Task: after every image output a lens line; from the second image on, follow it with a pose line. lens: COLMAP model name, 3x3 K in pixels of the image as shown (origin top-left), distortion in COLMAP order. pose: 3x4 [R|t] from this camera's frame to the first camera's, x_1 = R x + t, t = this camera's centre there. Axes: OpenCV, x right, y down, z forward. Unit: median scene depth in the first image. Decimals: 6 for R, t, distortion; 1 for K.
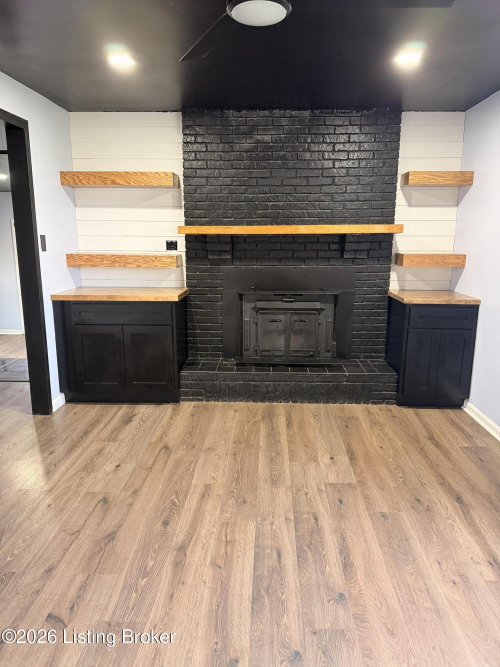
lens RADIAL K [[469.8, 0, 251.3], [0, 469.8, 340.0], [0, 0, 1]] dist [0.057032, -0.061854]
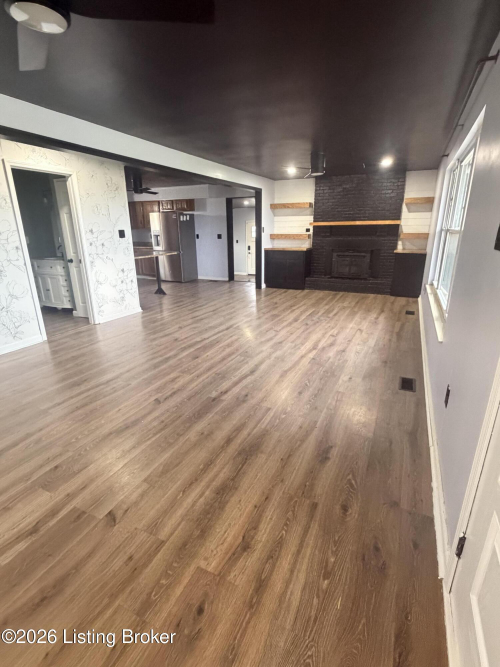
lens RADIAL K [[323.0, 0, 253.3], [0, 323.0, 333.0], [0, 0, 1]] dist [0.003238, 0.000584]
pose [[0.920783, 0.108602, -0.374652, 0.305436], [-0.071558, 0.991190, 0.111452, 0.197312], [0.383455, -0.075814, 0.920443, -0.857175]]
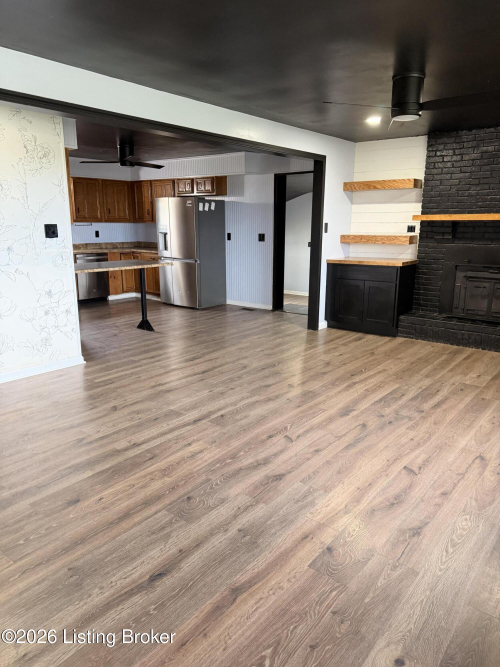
lens RADIAL K [[469.8, 0, 254.8], [0, 469.8, 333.4], [0, 0, 1]] dist [0.057032, -0.061854]
pose [[0.809985, 0.133343, -0.571090, 0.330573], [-0.126870, 0.990589, 0.051349, 0.103935], [0.572563, 0.030862, 0.819280, -0.457847]]
